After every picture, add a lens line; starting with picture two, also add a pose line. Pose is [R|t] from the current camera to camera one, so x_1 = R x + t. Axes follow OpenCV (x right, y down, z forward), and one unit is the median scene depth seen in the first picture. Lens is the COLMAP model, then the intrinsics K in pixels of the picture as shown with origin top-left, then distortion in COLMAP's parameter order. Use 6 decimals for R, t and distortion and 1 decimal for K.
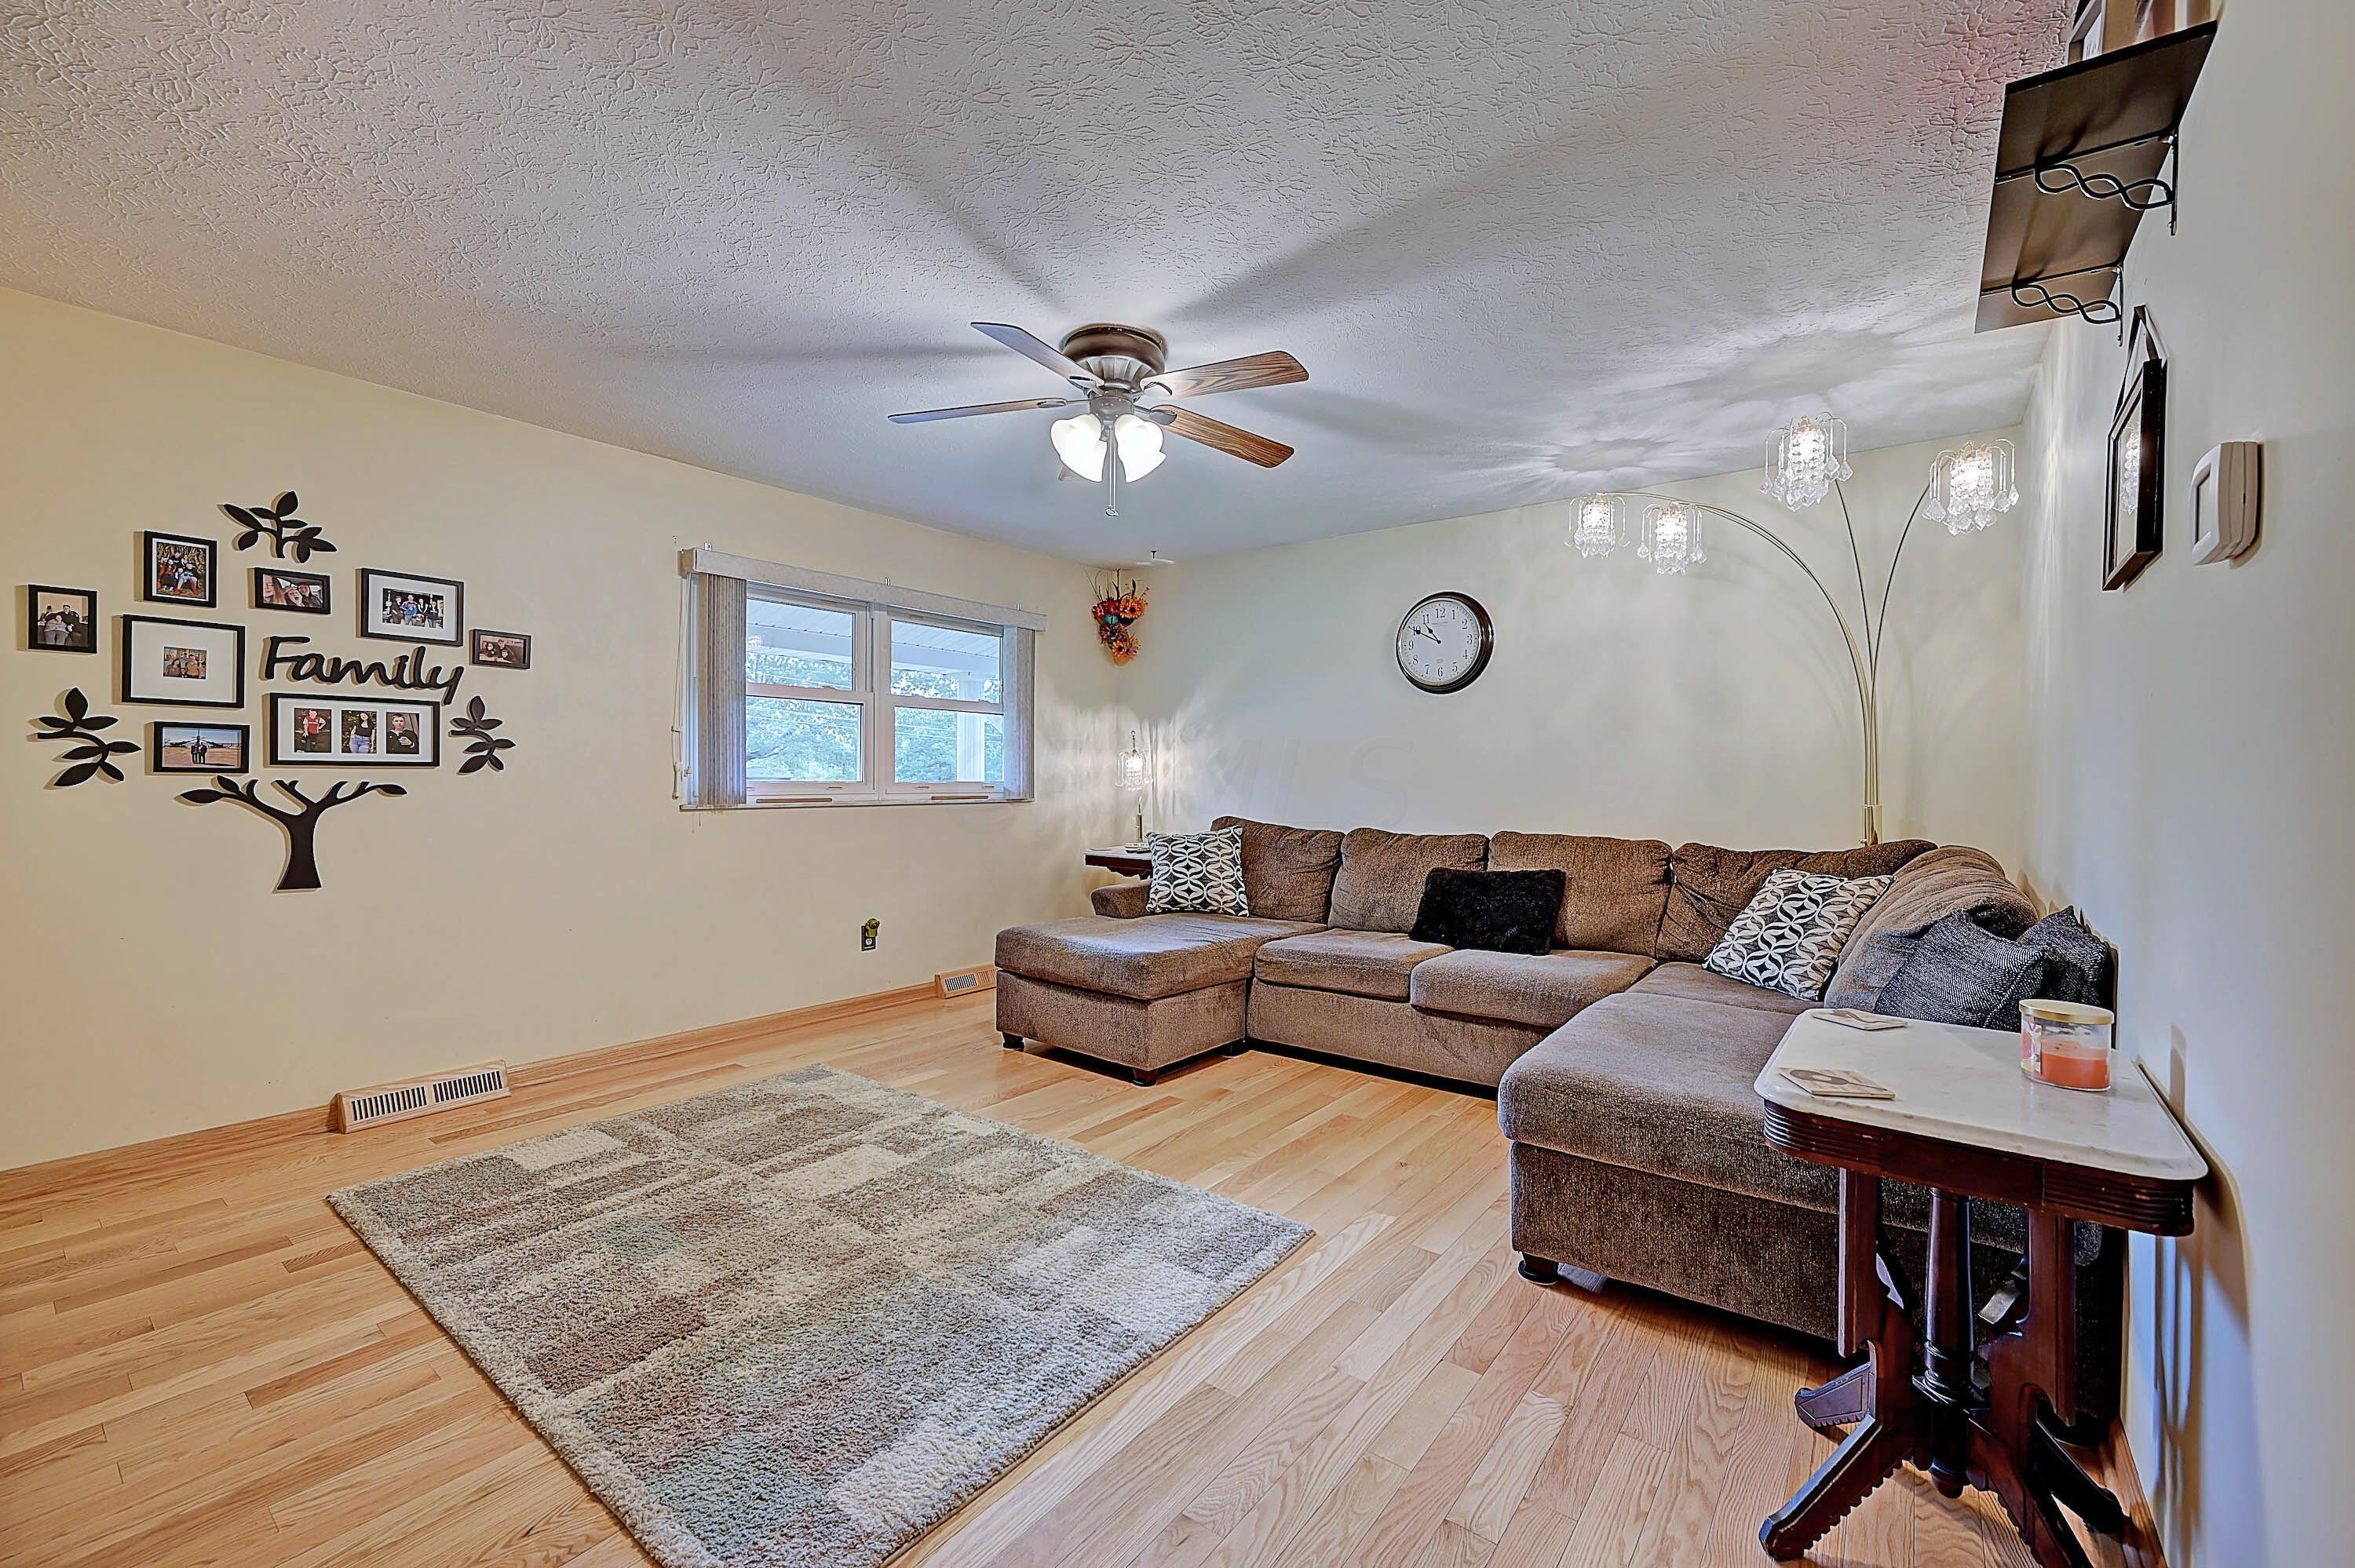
lens RADIAL K [[980.5, 0, 1177.5], [0, 980.5, 784.0], [0, 0, 1]] dist [0.000070, 0.000002]
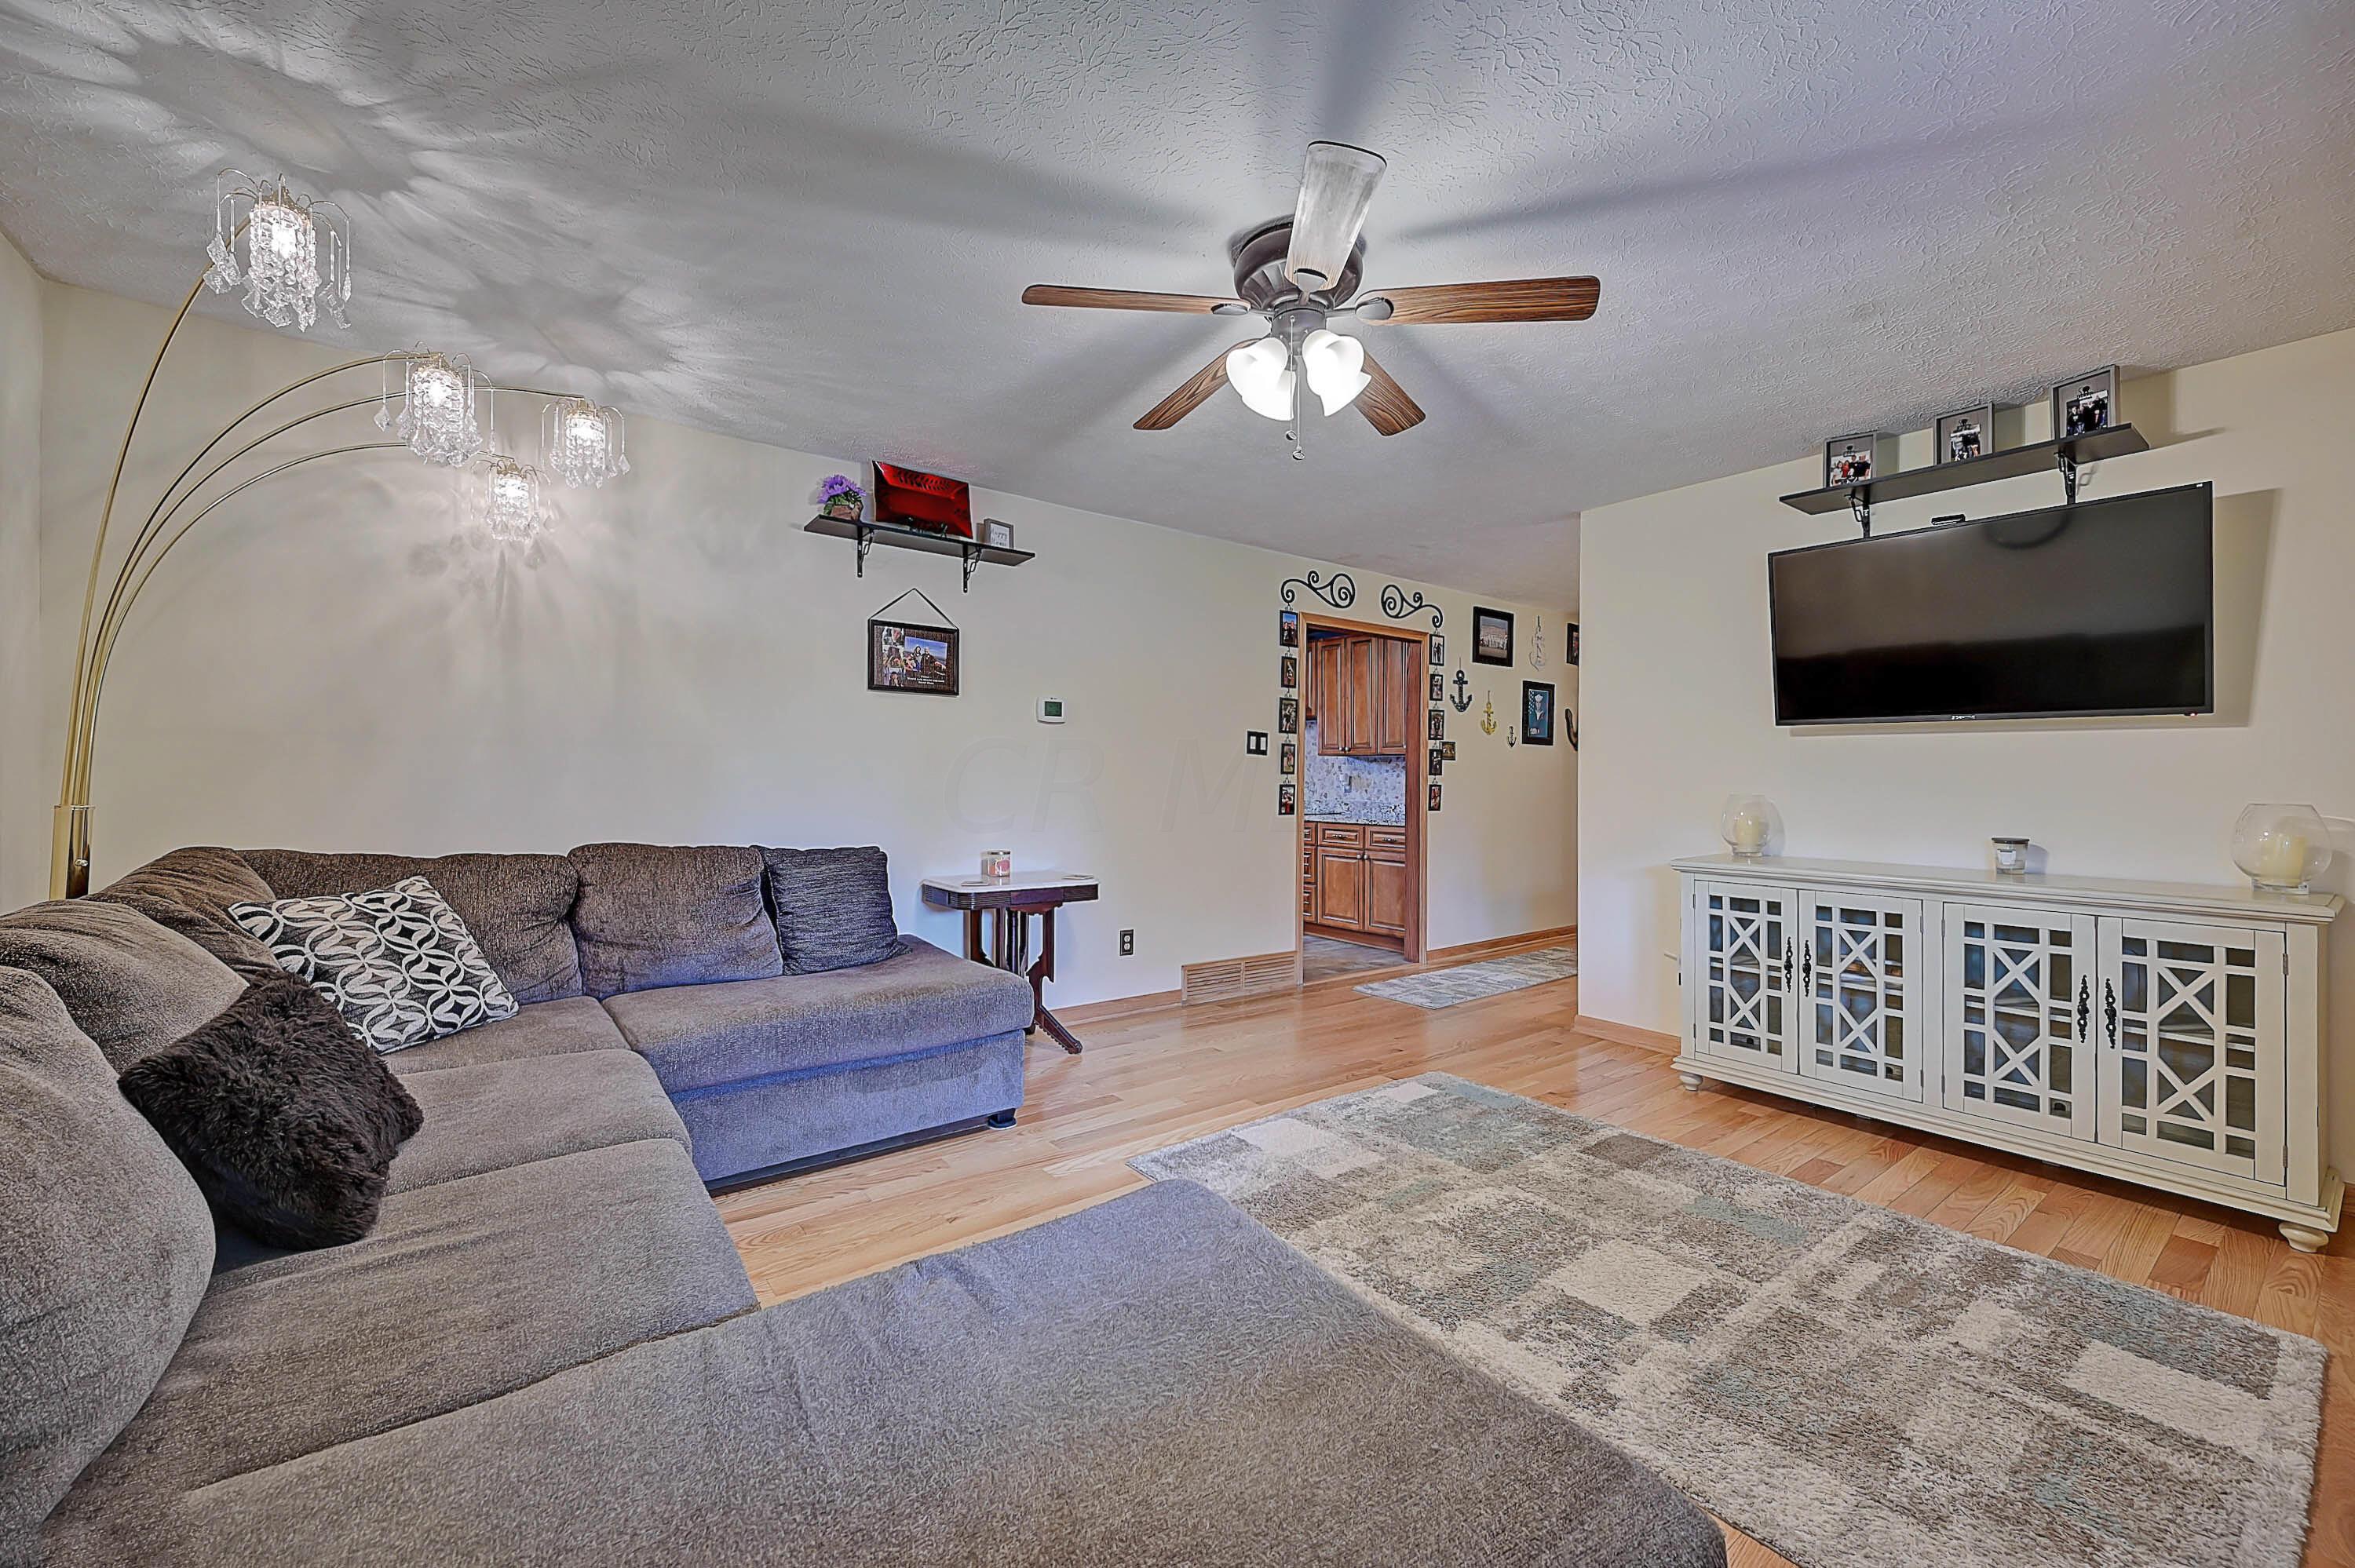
lens RADIAL K [[928.6, 0, 1168.1], [0, 928.6, 782.6], [0, 0, 1]] dist [0.000488, -0.000122]
pose [[-0.962274, -0.015831, 0.271622, -0.175926], [-0.012937, 0.999839, 0.012440, -0.012896], [-0.271775, 0.008456, -0.962324, 1.771481]]
